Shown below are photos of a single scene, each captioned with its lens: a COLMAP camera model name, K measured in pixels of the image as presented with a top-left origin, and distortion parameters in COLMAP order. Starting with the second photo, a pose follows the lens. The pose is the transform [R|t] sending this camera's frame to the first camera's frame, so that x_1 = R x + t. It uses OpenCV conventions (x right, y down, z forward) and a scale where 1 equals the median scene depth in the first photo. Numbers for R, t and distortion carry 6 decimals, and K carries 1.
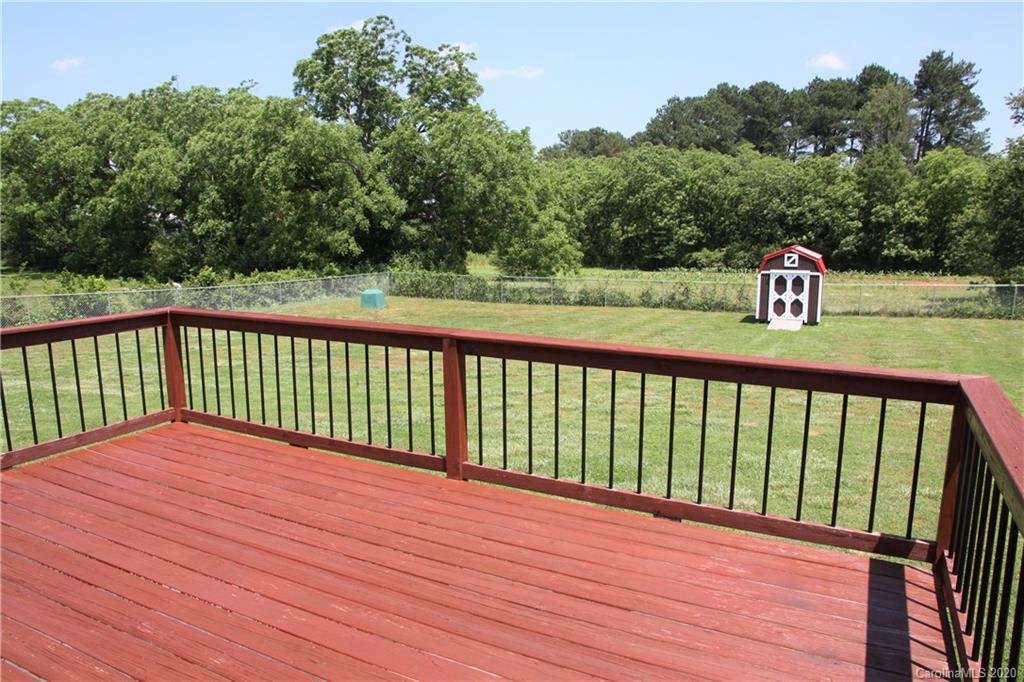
lens RADIAL K [[704.3, 0, 512.0], [0, 704.3, 341.0], [0, 0, 1]] dist [-0.117790, 0.078408]
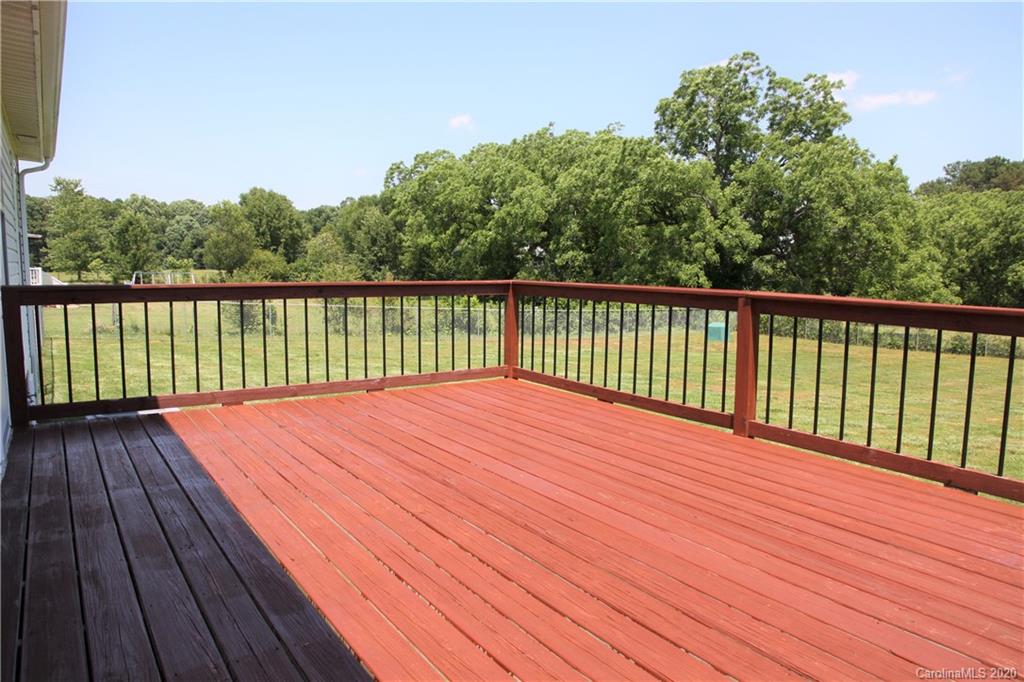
lens RADIAL K [[704.3, 0, 512.0], [0, 704.3, 341.0], [0, 0, 1]] dist [-0.117790, 0.078408]
pose [[0.880658, 0.065657, -0.469181, 0.007661], [-0.091917, 0.995211, -0.033258, 0.010188], [0.464751, 0.072415, 0.882476, -0.005797]]
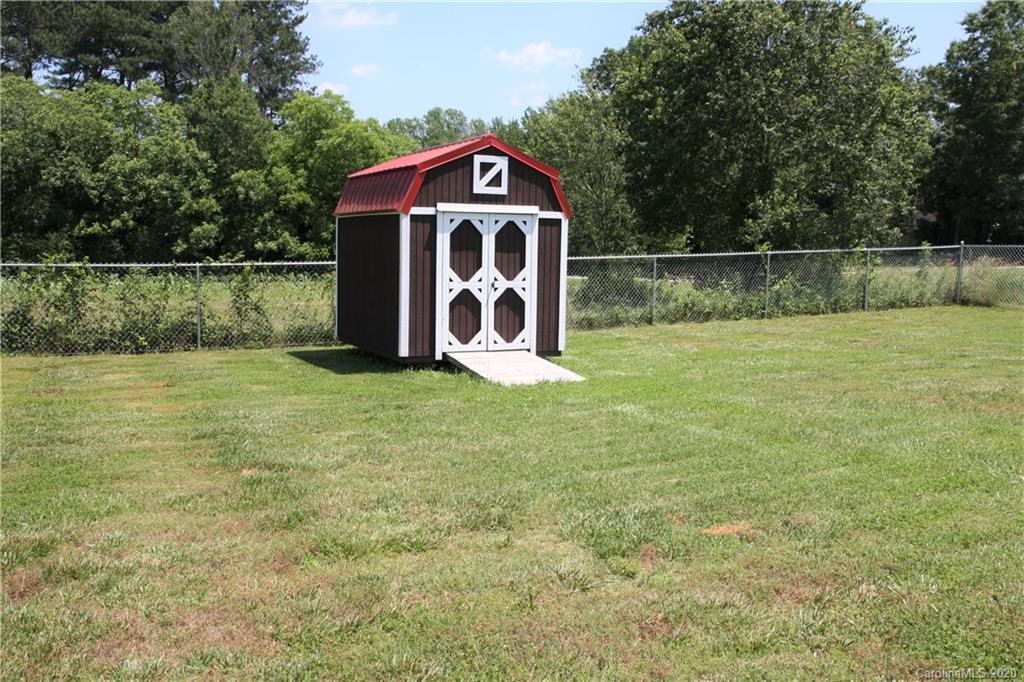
lens RADIAL K [[933.9, 0, 476.1], [0, 933.9, 342.0], [0, 0, 1]] dist [0.068053, 0.001449]
pose [[0.642420, -0.064246, 0.763655, 0.029924], [0.108718, 0.994042, -0.007831, -0.022033], [-0.758602, 0.088054, 0.645577, 0.481778]]
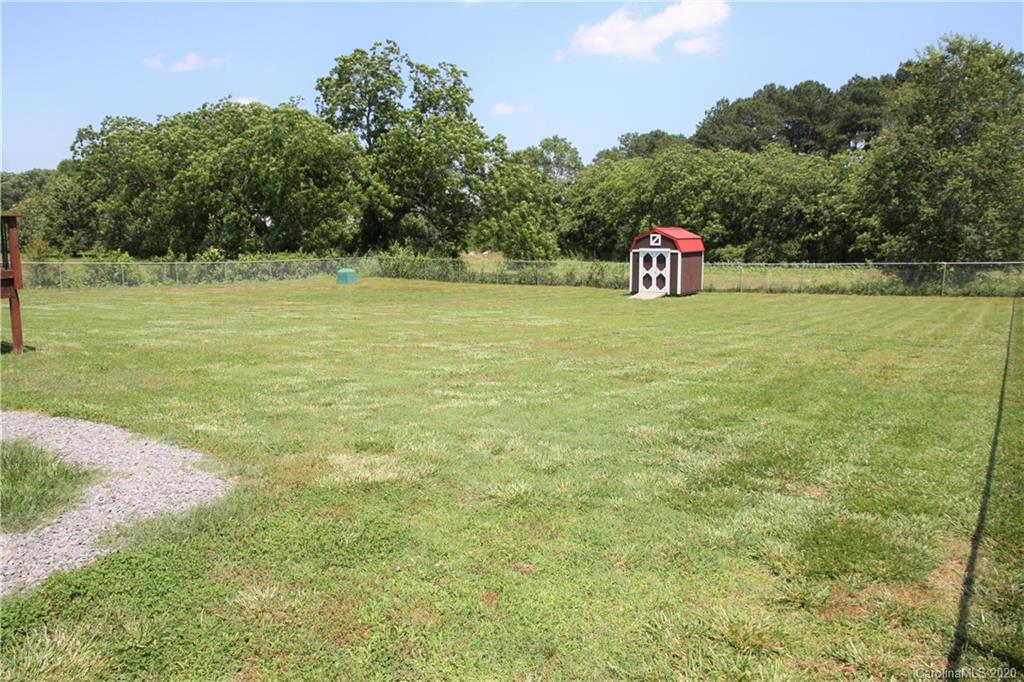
lens RADIAL K [[706.5, 0, 506.2], [0, 706.5, 309.7], [0, 0, 1]] dist [-0.103147, 0.084316]
pose [[0.986104, 0.020446, -0.164869, 0.238073], [-0.028711, 0.998439, -0.047909, 0.041179], [0.163632, 0.051976, 0.985151, -0.120780]]
